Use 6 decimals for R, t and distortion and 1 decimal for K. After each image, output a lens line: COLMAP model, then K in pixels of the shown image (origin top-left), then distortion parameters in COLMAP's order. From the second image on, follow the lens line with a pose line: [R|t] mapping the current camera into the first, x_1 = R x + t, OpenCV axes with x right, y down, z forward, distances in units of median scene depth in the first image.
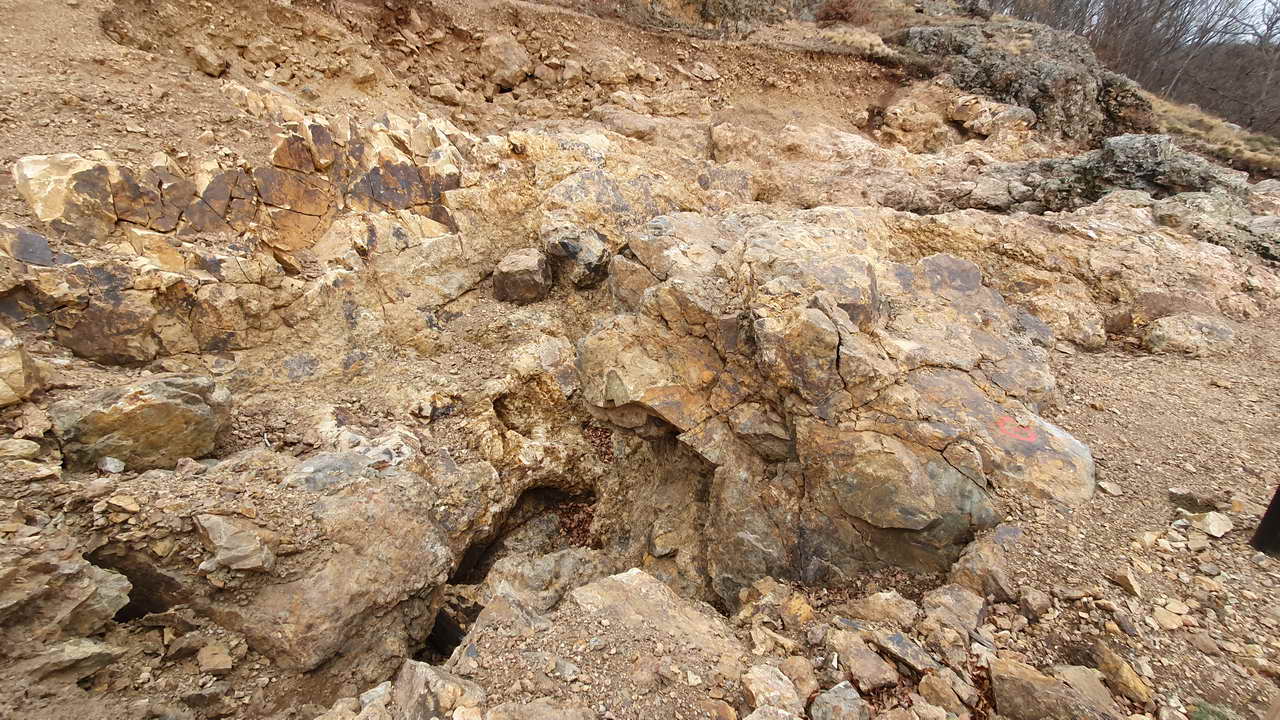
lens RADIAL K [[494.4, 0, 639.7], [0, 494.4, 360.4], [0, 0, 1]] dist [0.002423, 0.000234]
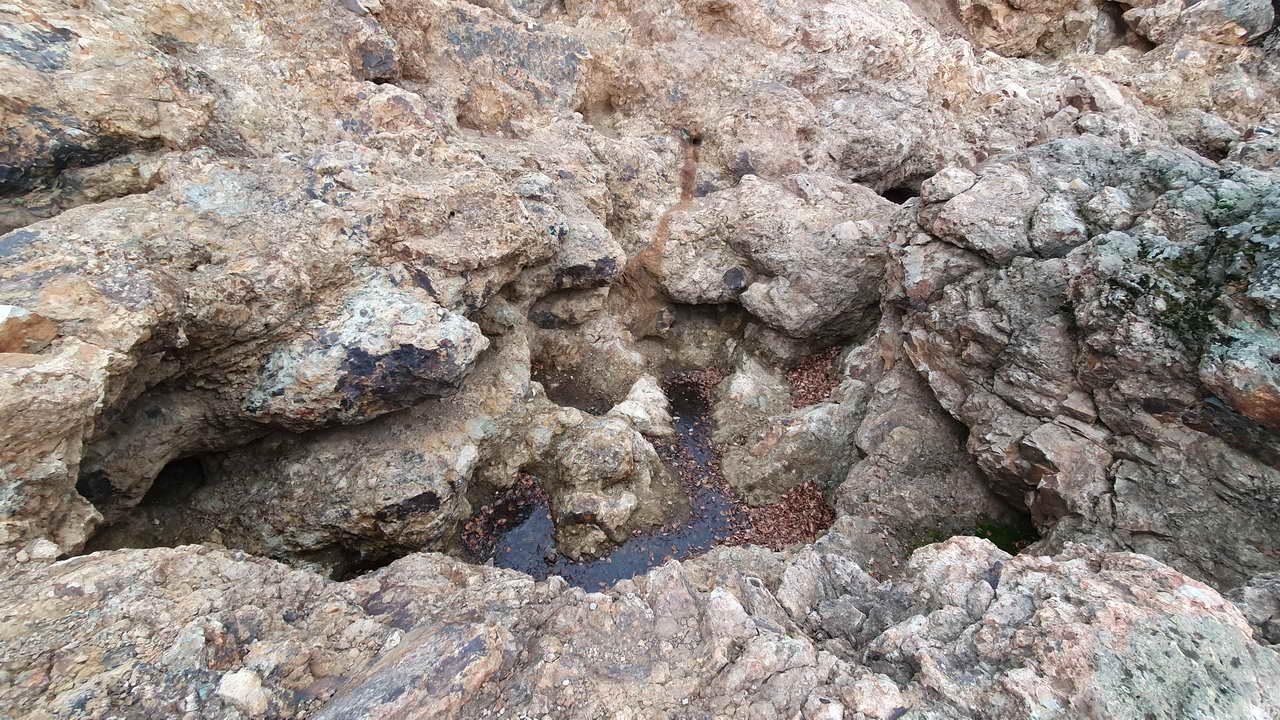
lens RADIAL K [[494.4, 0, 640.2], [0, 494.4, 359.9], [0, 0, 1]] dist [0.002423, 0.000234]
pose [[0.965619, 0.244948, -0.087063, 0.335650], [-0.211201, 0.934467, 0.286647, -0.193742], [0.151571, -0.258404, 0.954072, 0.351277]]
